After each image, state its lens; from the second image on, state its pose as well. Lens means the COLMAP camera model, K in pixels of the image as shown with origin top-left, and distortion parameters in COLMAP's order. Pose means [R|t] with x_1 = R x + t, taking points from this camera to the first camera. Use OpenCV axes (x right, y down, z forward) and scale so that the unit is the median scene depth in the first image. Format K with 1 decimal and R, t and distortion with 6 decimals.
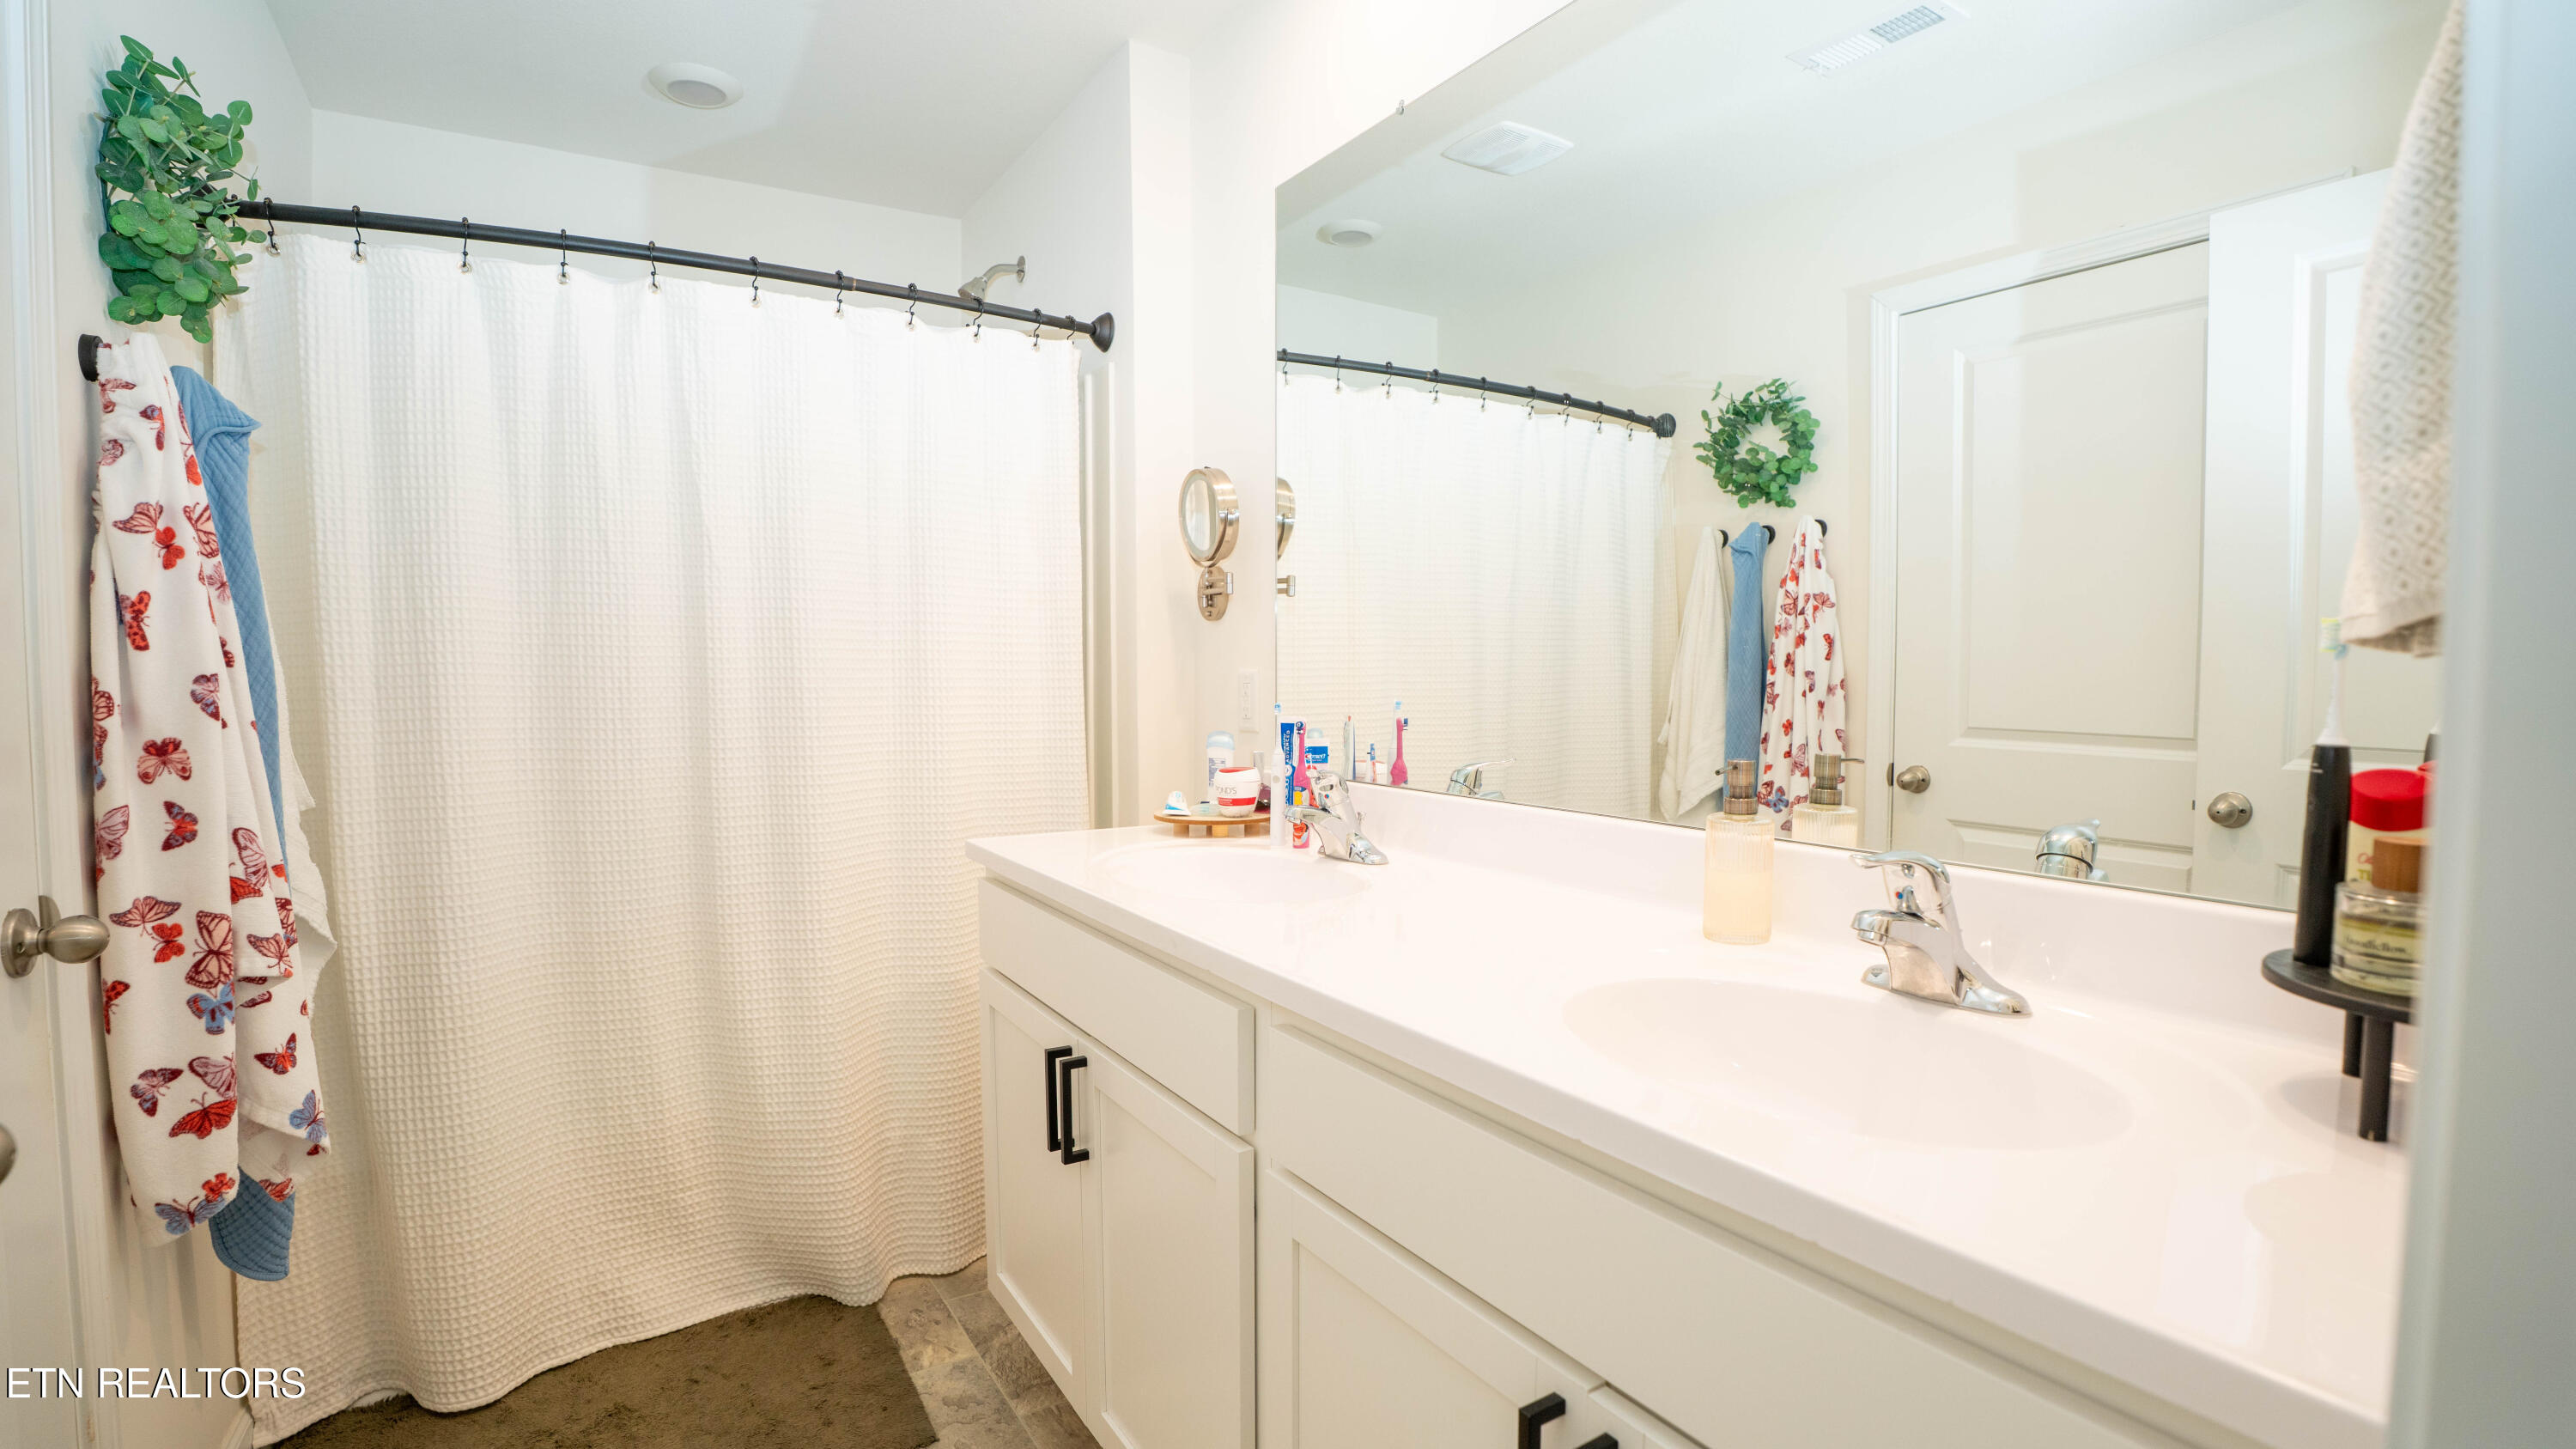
lens RADIAL K [[1148.4, 0, 1292.5], [0, 1148.4, 732.4], [0, 0, 1]] dist [0.001000, 0.000608]
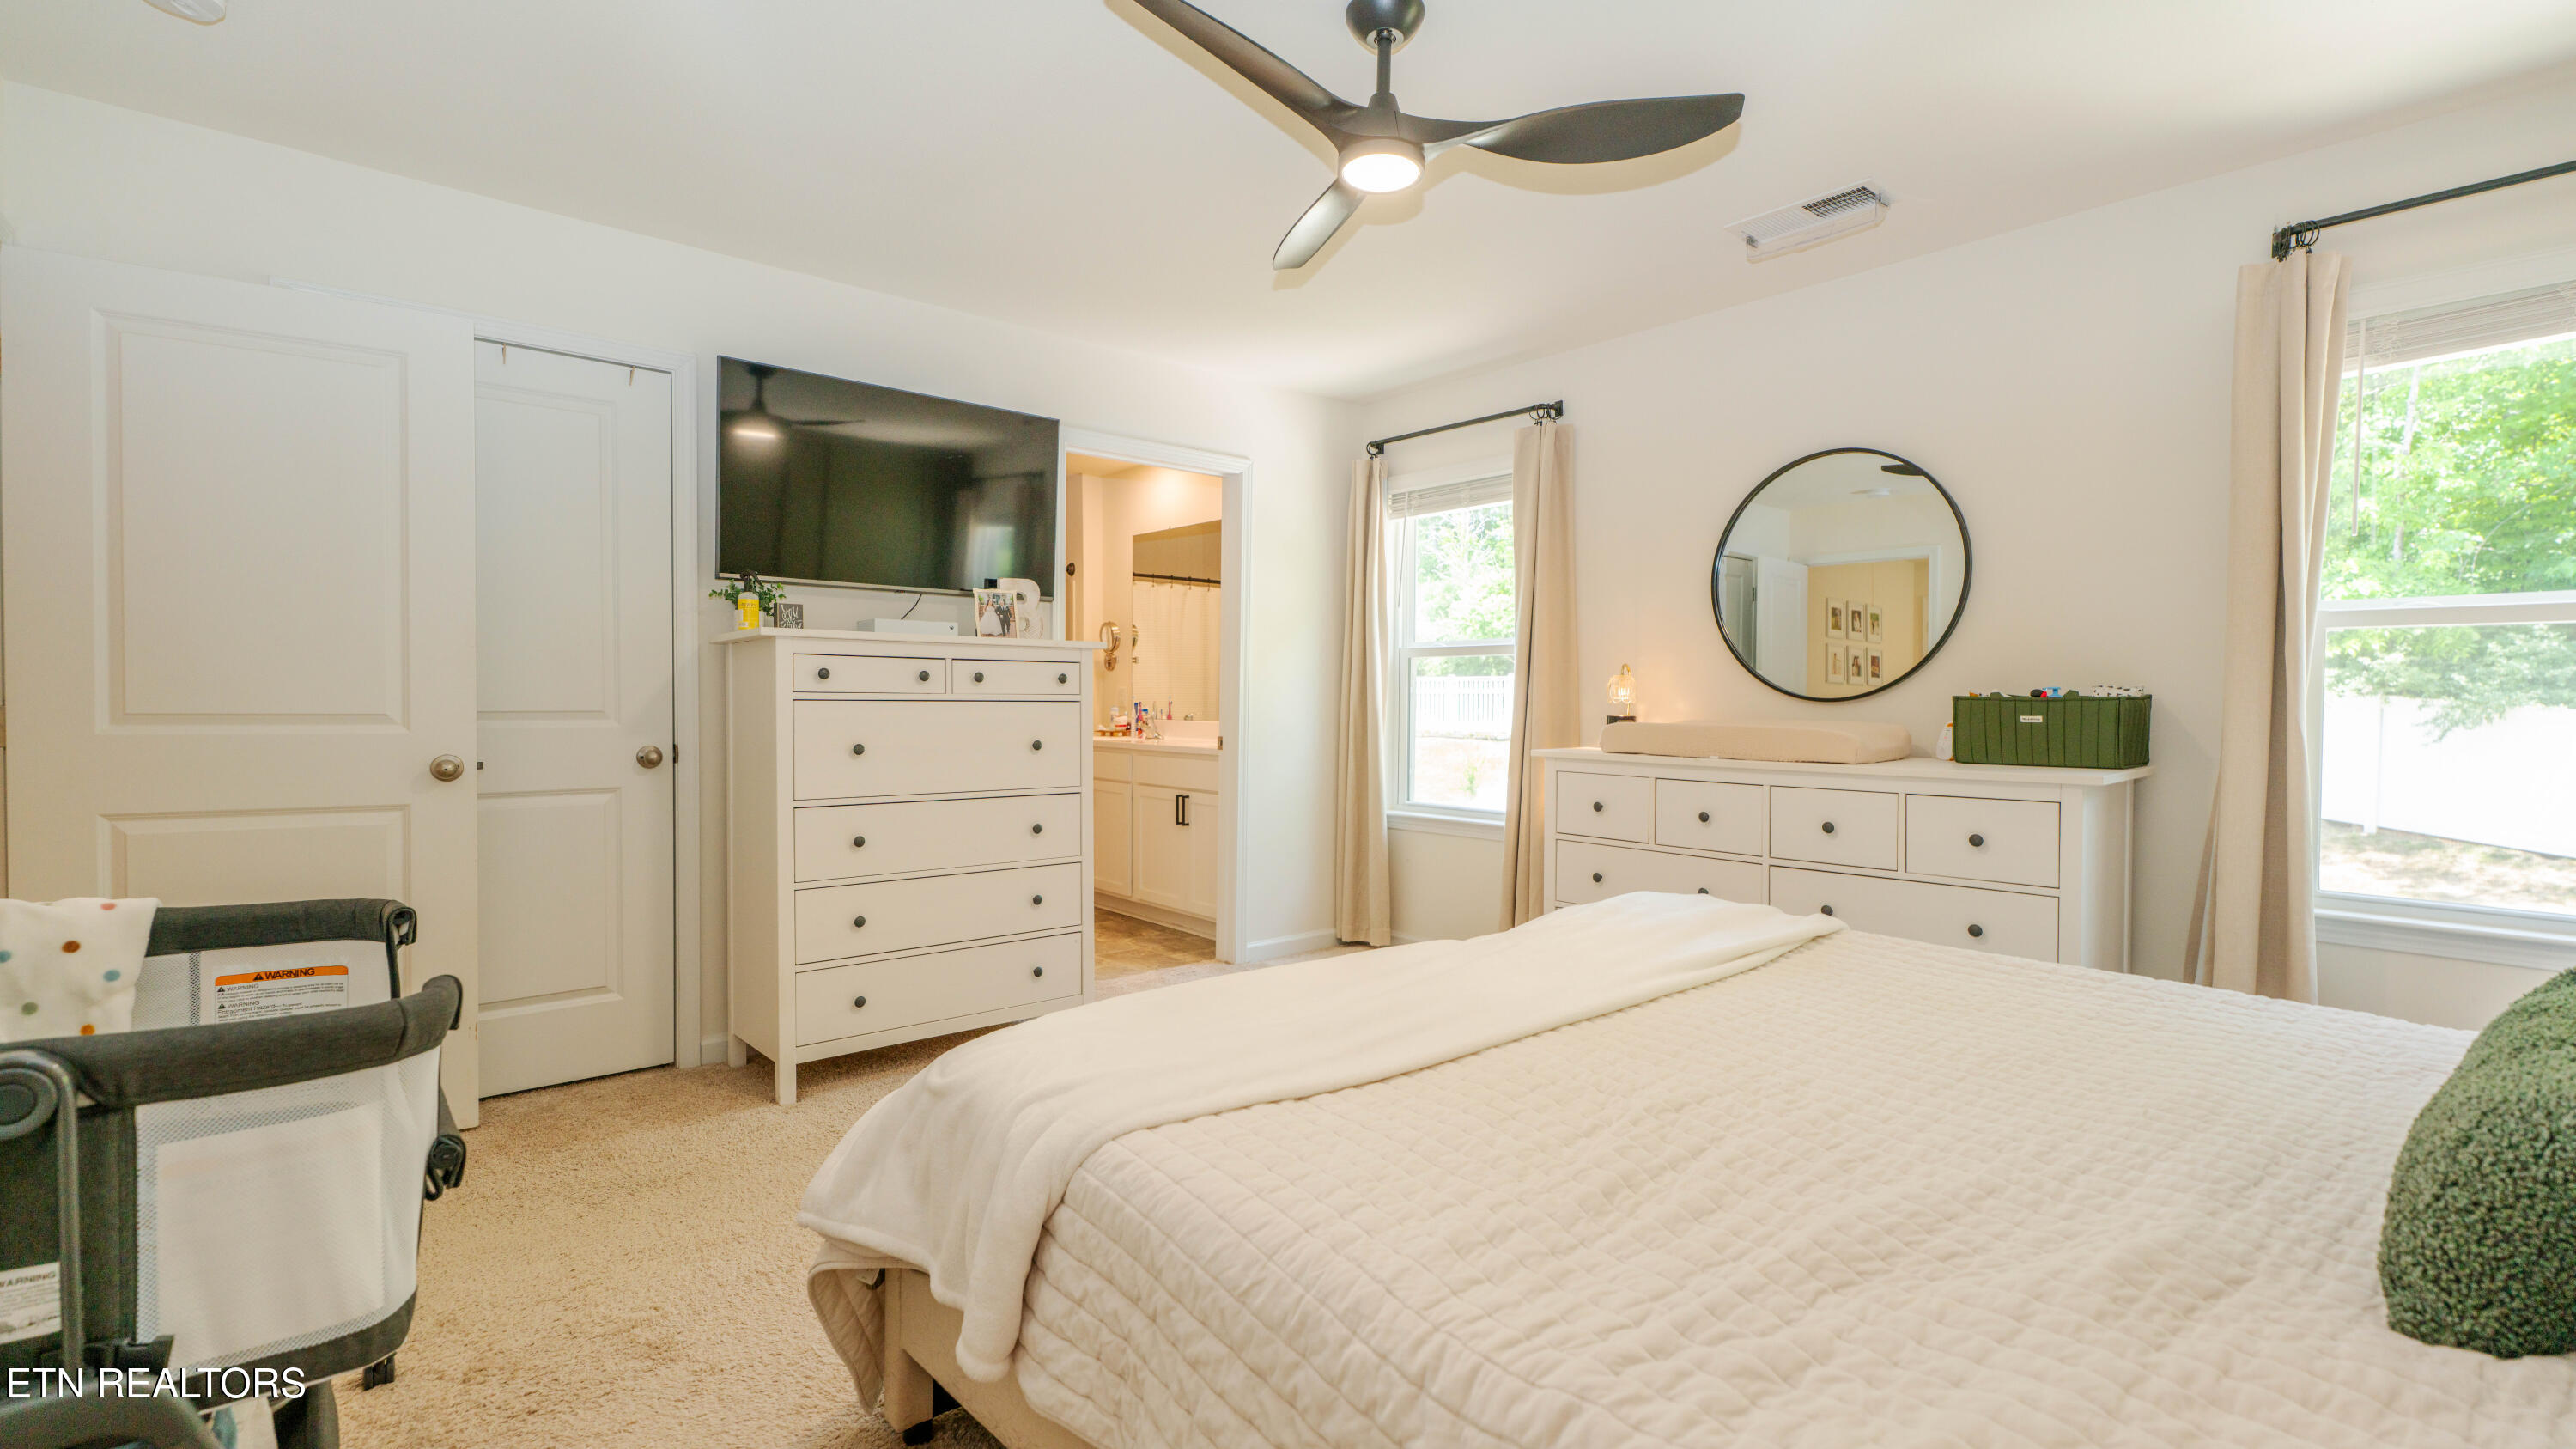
lens RADIAL K [[1148.4, 0, 1289.0], [0, 1148.4, 724.1], [0, 0, 1]] dist [0.001000, 0.000608]
pose [[0.990275, 0.005510, 0.139014, -0.025552], [0.001460, 0.998749, -0.049985, 0.204068], [-0.139116, 0.049701, 0.989028, -2.156919]]
